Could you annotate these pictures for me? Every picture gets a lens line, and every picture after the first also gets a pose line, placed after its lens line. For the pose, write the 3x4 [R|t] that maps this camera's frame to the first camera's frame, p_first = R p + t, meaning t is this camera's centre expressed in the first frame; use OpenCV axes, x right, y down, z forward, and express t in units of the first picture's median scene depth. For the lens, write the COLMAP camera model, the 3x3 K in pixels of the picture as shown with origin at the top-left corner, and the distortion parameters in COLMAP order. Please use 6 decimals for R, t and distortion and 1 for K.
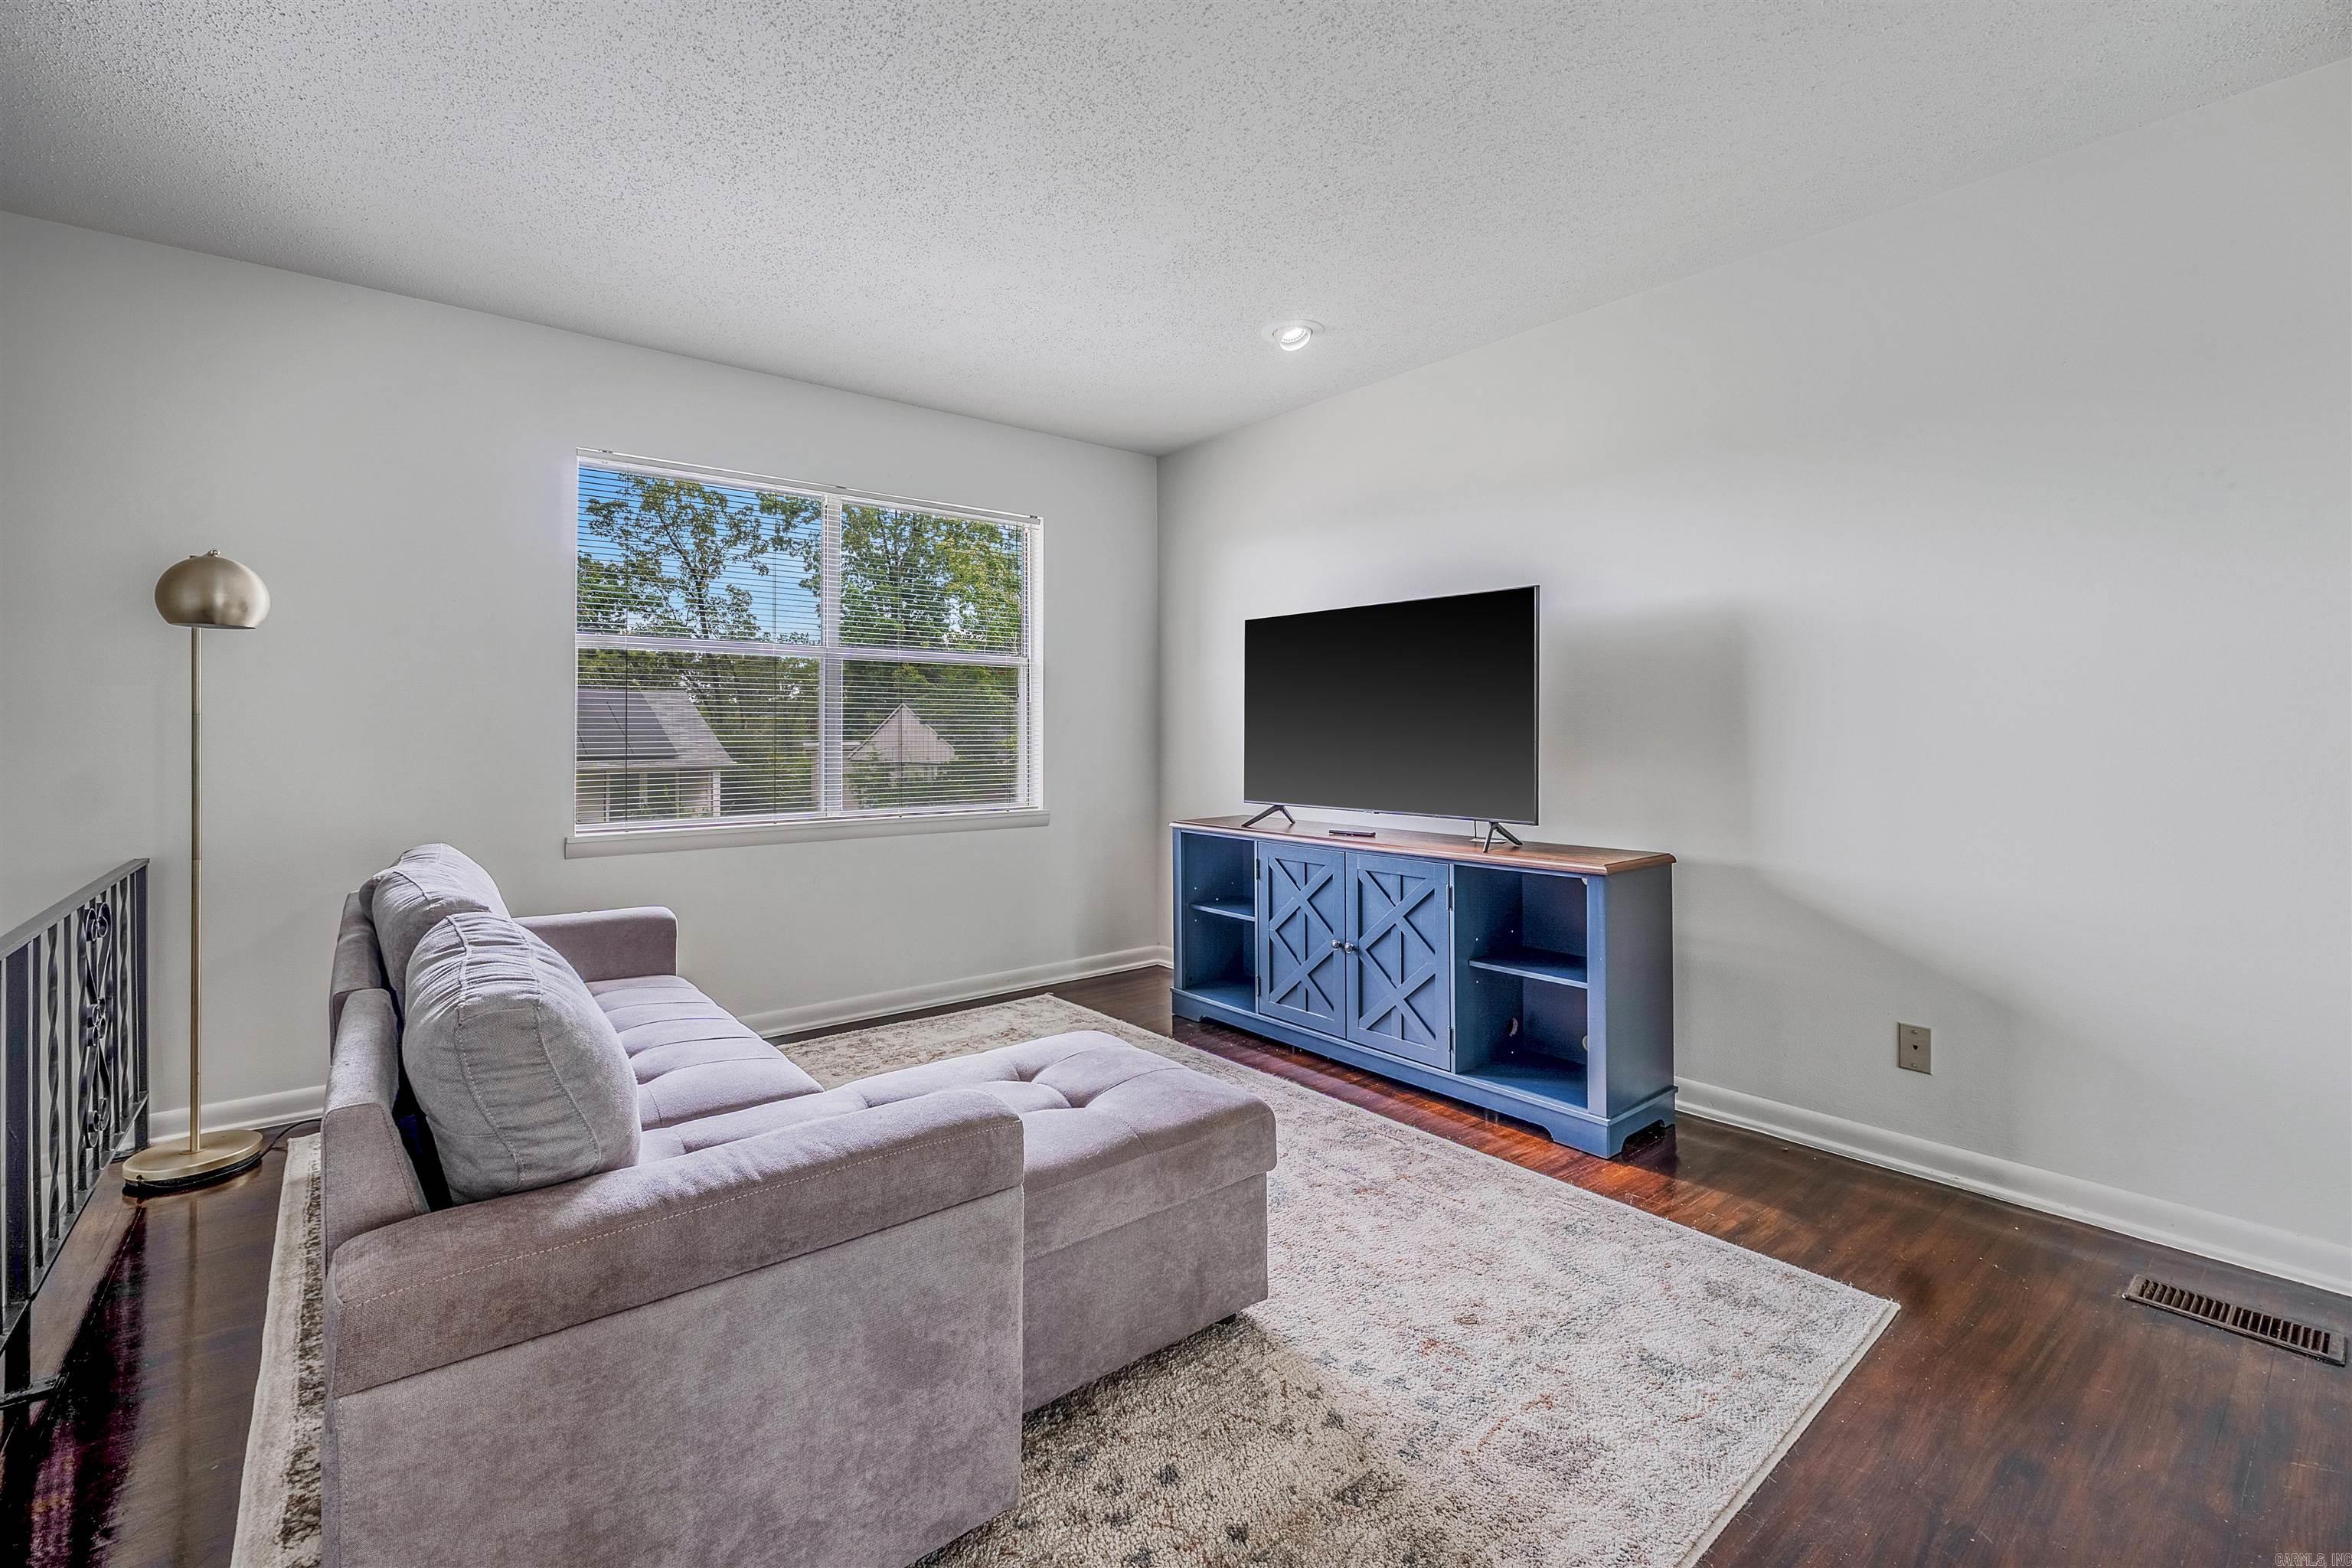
lens RADIAL K [[1016.9, 0, 1169.6], [0, 1016.9, 748.4], [0, 0, 1]] dist [-0.003325, -0.000623]
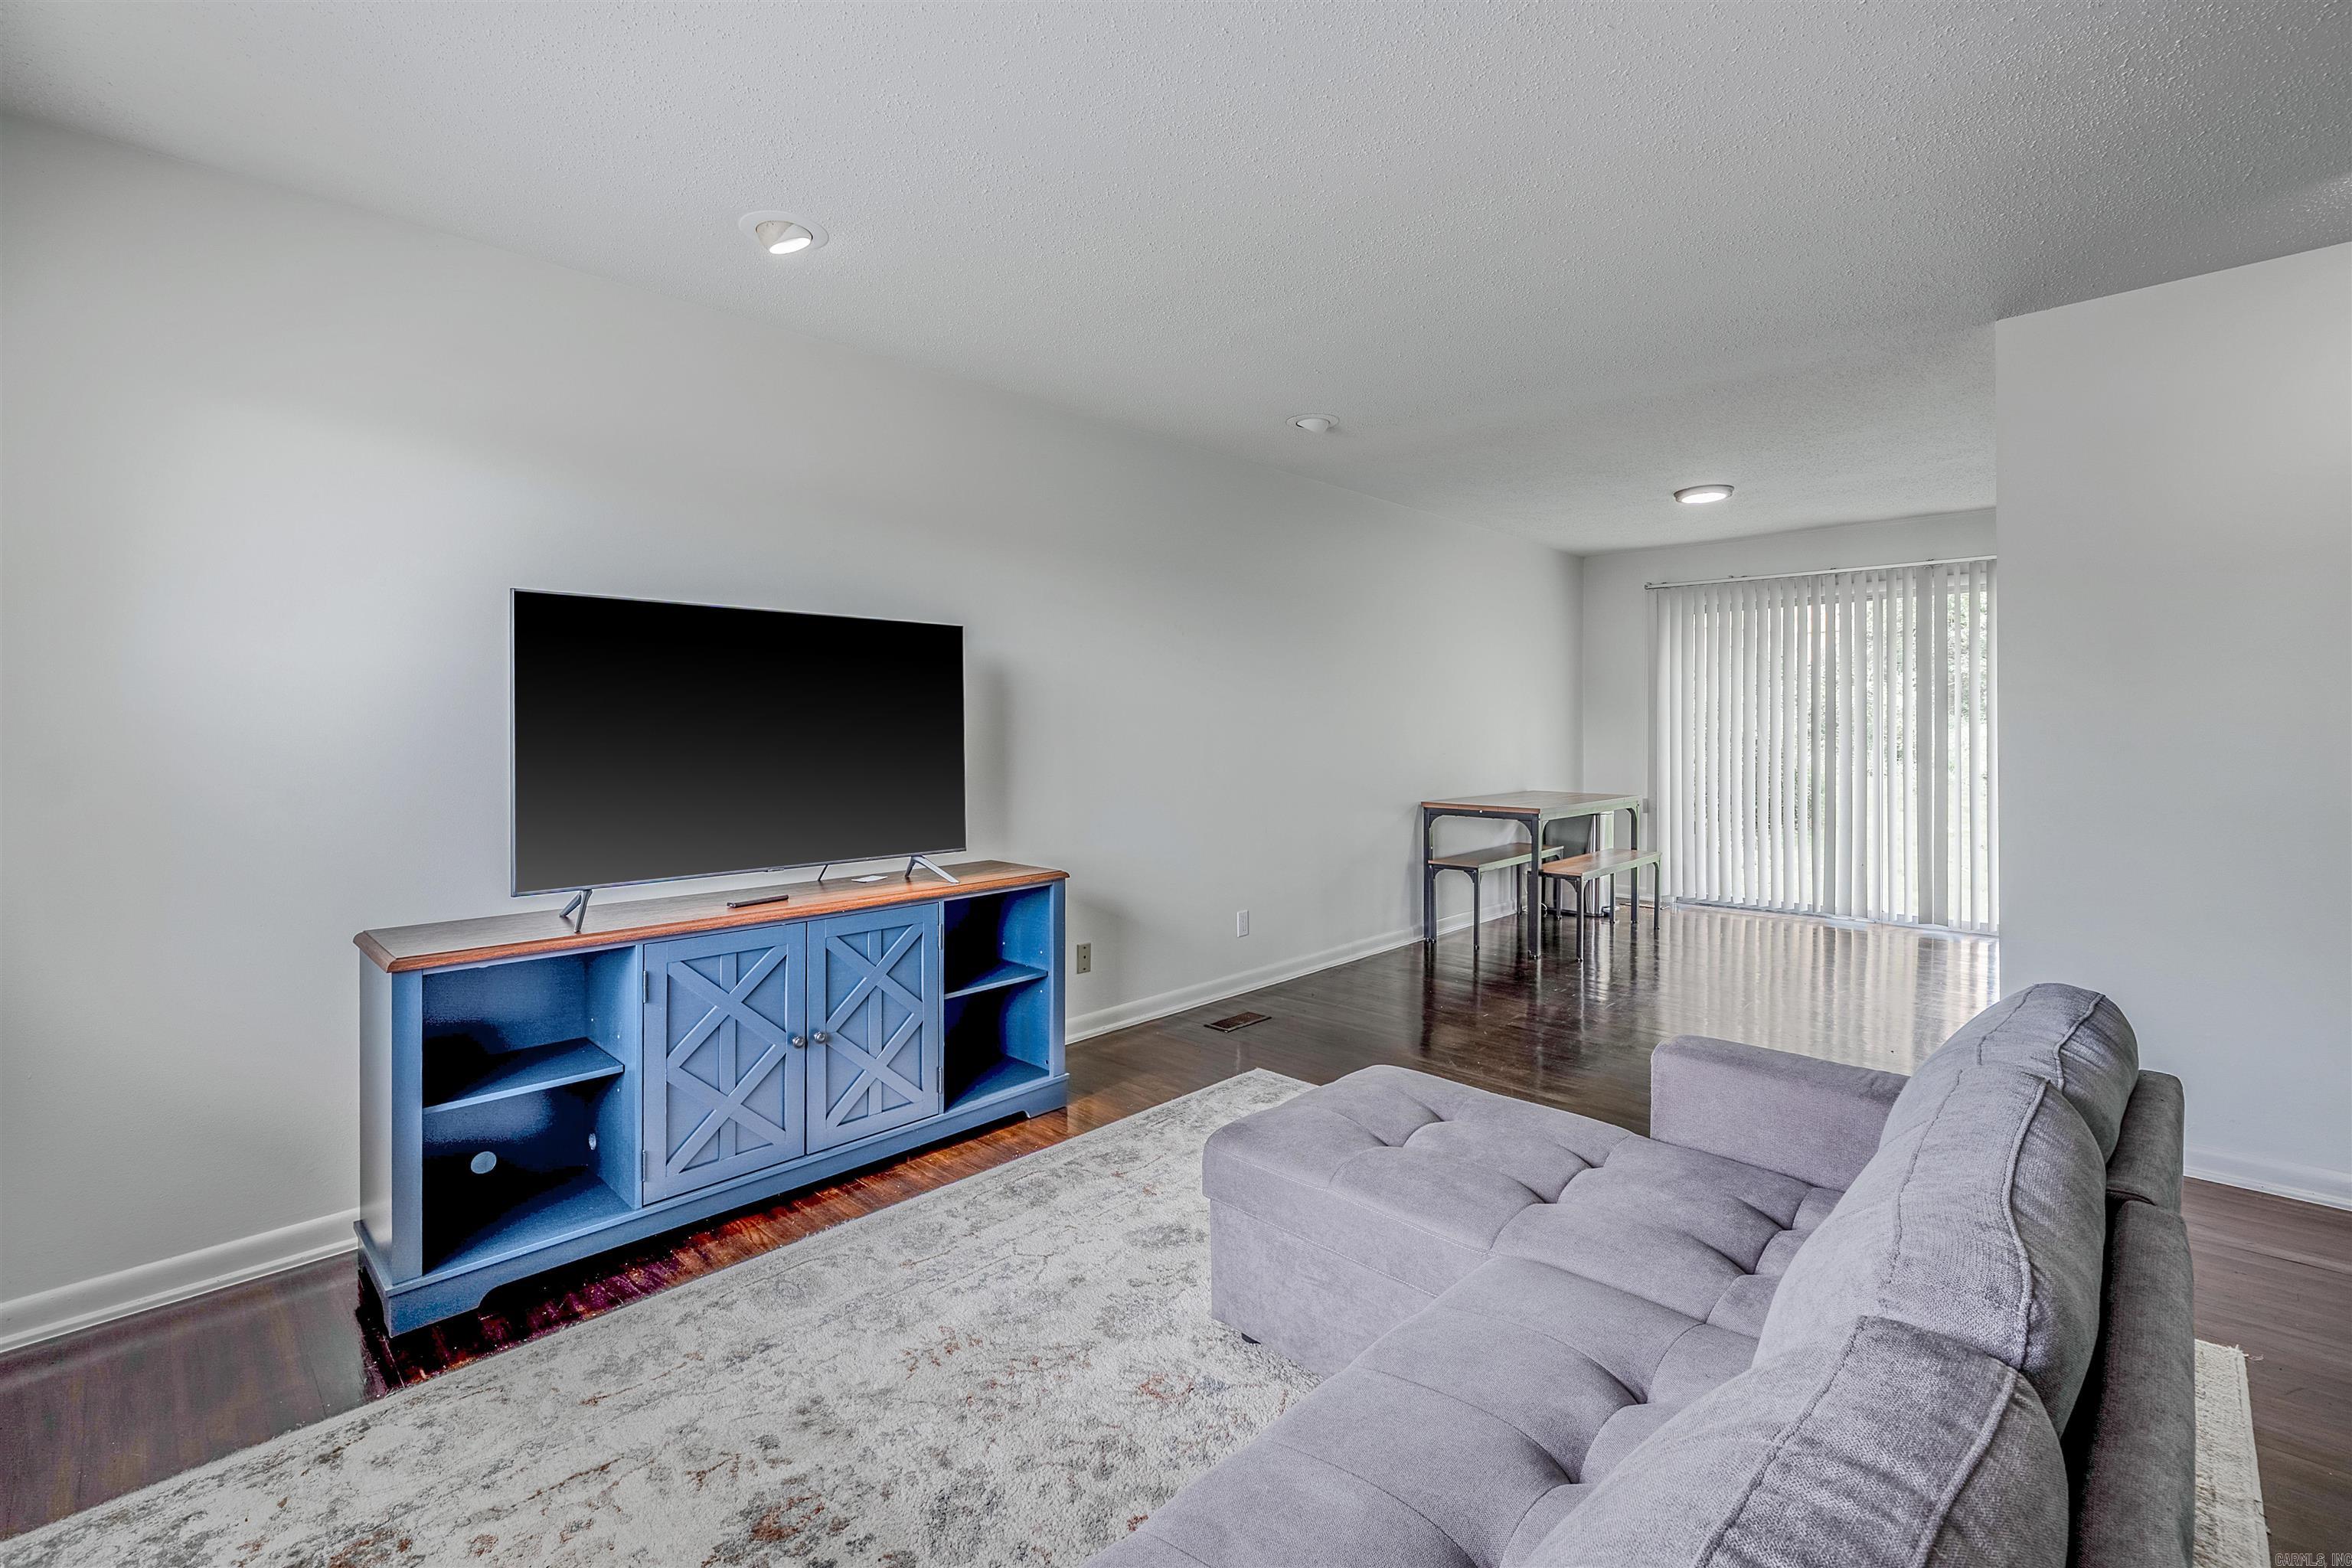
lens RADIAL K [[1016.9, 0, 1169.6], [0, 1016.9, 748.4], [0, 0, 1]] dist [-0.003325, -0.000623]
pose [[-0.132292, -0.010246, 0.991158, -0.673210], [0.017299, 0.999770, 0.012644, -0.040572], [-0.991060, 0.018819, -0.132084, 0.842682]]
